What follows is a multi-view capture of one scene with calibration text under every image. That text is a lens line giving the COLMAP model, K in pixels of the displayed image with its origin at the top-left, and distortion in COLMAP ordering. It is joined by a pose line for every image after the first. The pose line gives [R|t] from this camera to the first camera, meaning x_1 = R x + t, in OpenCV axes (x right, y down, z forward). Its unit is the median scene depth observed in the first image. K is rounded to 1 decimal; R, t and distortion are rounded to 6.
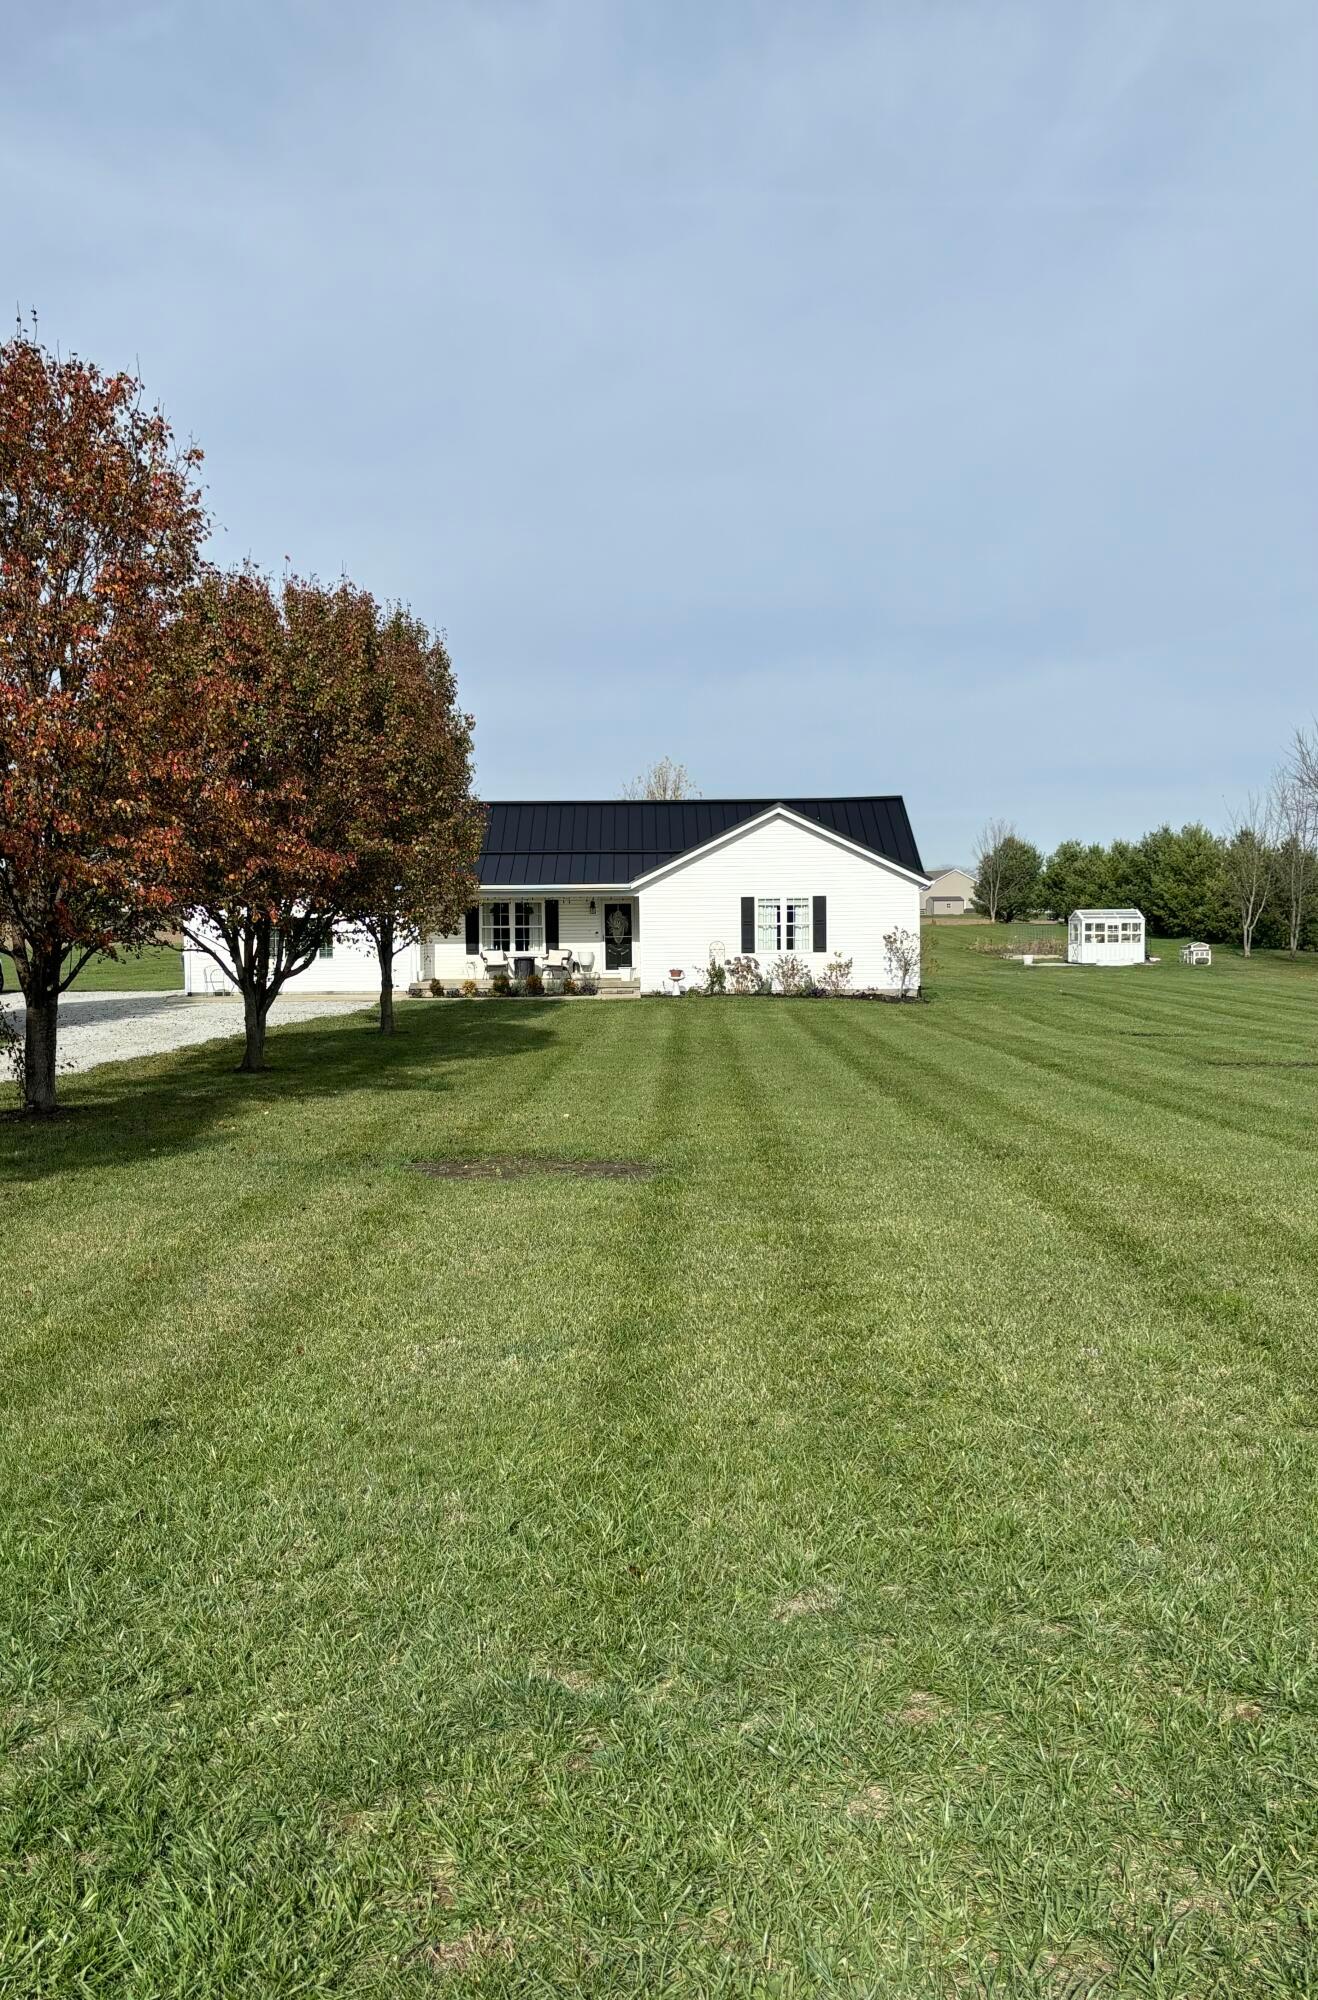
lens RADIAL K [[1884.0, 0, 660.2], [0, 1884.0, 999.5], [0, 0, 1]] dist [0.012921, 0.000000]
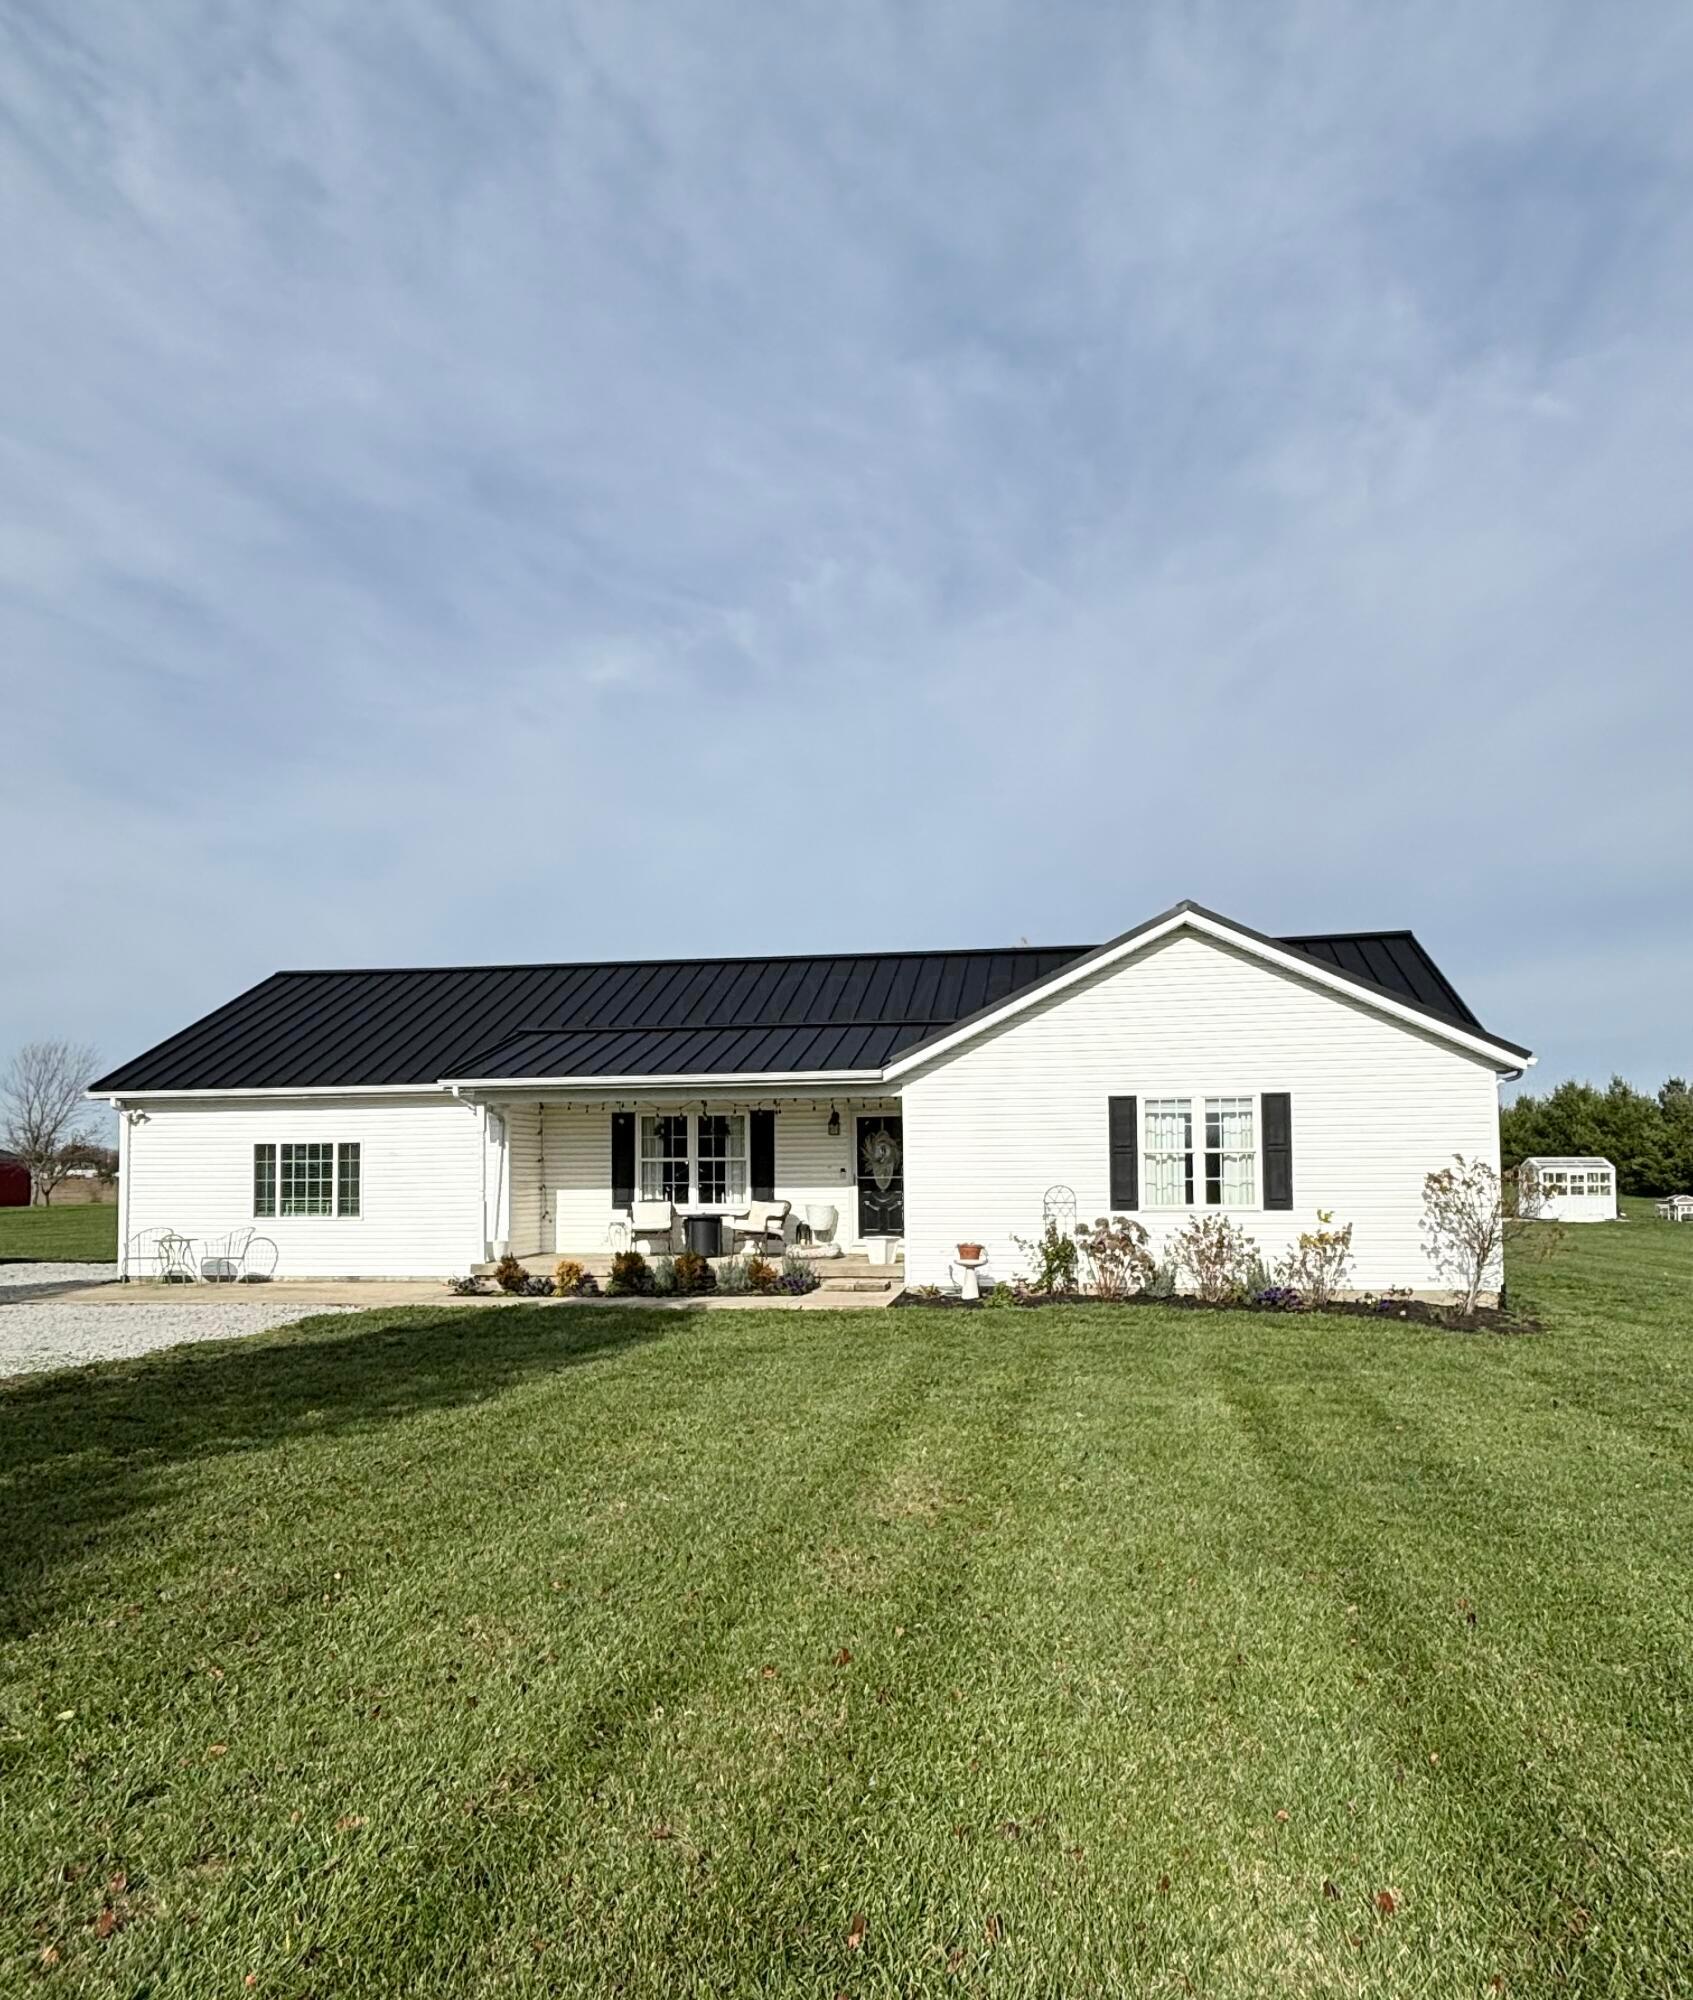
lens RADIAL K [[1410.9, 0, 848.4], [0, 1410.9, 1116.7], [0, 0, 1]] dist [0.065204, 0.000475]
pose [[0.986672, -0.004016, -0.162675, 0.035316], [-0.009615, 0.996510, -0.082916, -0.017535], [0.162440, 0.083375, 0.983190, 0.616325]]
